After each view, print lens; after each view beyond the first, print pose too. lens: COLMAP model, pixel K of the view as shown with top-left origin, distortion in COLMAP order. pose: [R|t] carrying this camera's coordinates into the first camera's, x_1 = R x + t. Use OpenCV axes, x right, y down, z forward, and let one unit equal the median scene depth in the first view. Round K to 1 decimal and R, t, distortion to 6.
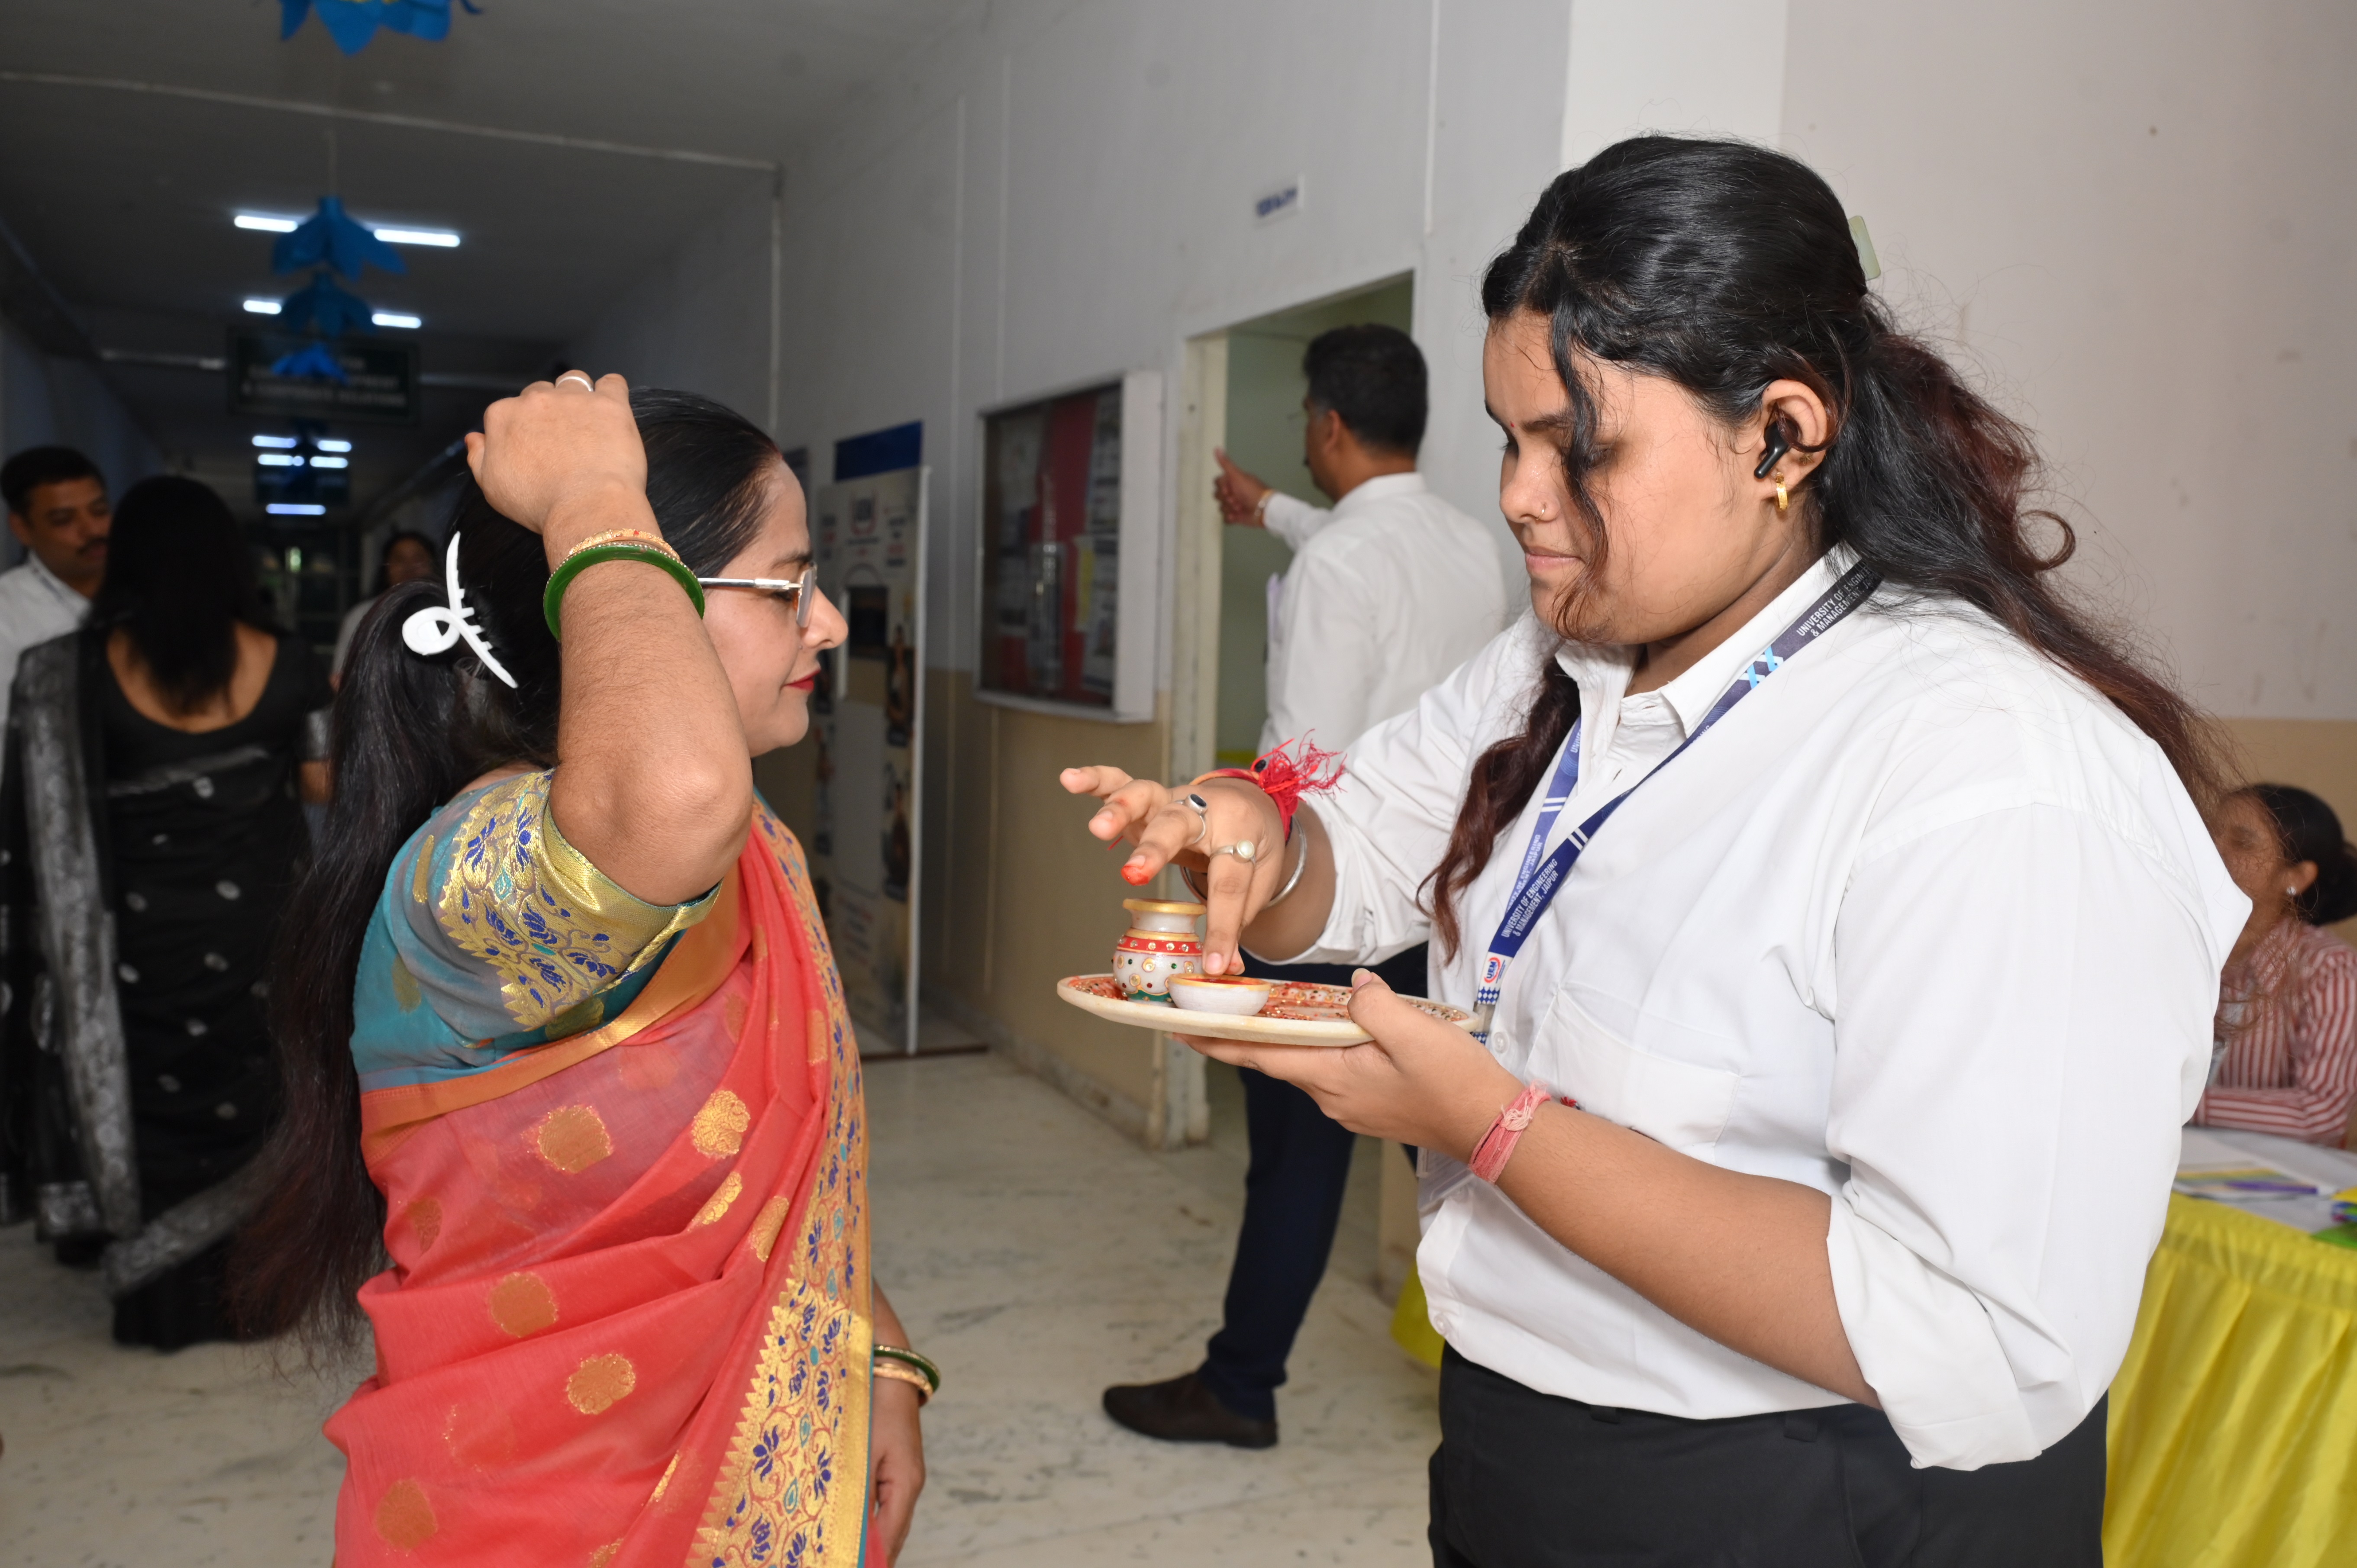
lens RADIAL K [[1885.5, 0, 1176.5], [0, 1885.5, 790.4], [0, 0, 1]] dist [0.030674, -0.024900]
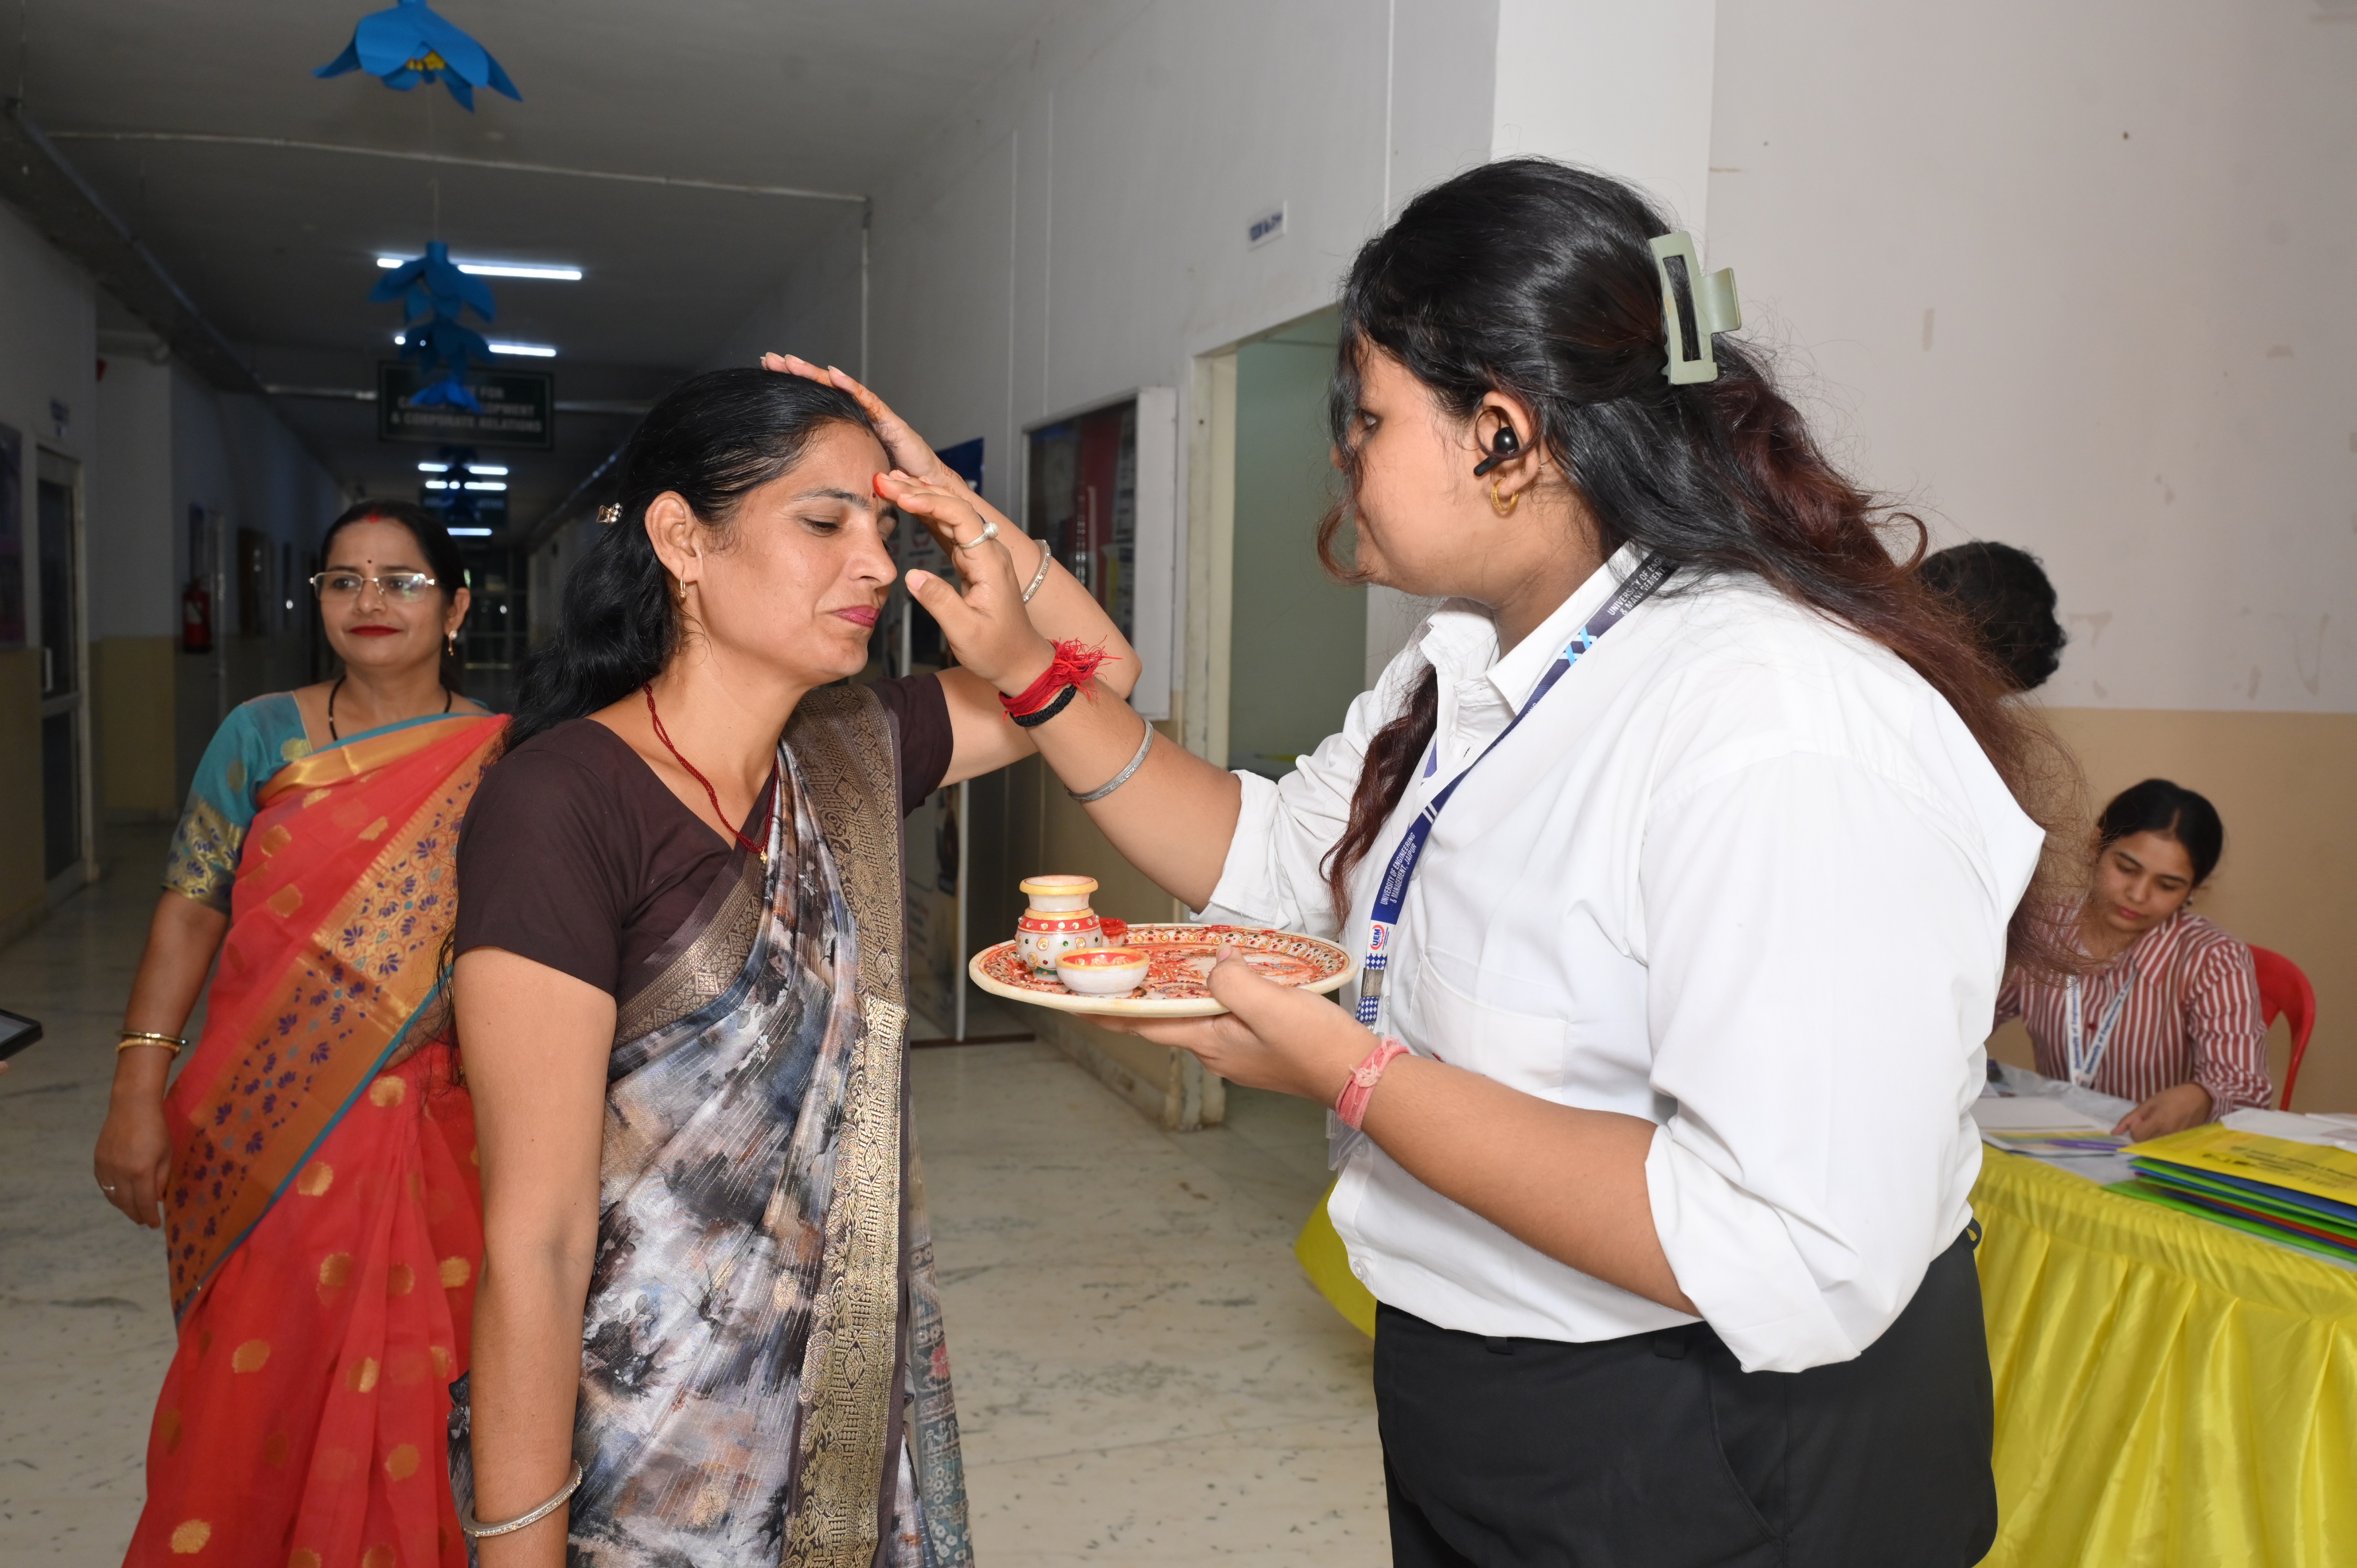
lens RADIAL K [[1885.5, 0, 1180.2], [0, 1885.5, 765.4], [0, 0, 1]] dist [0.030674, -0.024900]
pose [[0.996892, 0.000560, -0.078778, 0.090162], [-0.002240, 0.999772, -0.021240, 0.012791], [0.078748, 0.021351, 0.996666, -0.050924]]
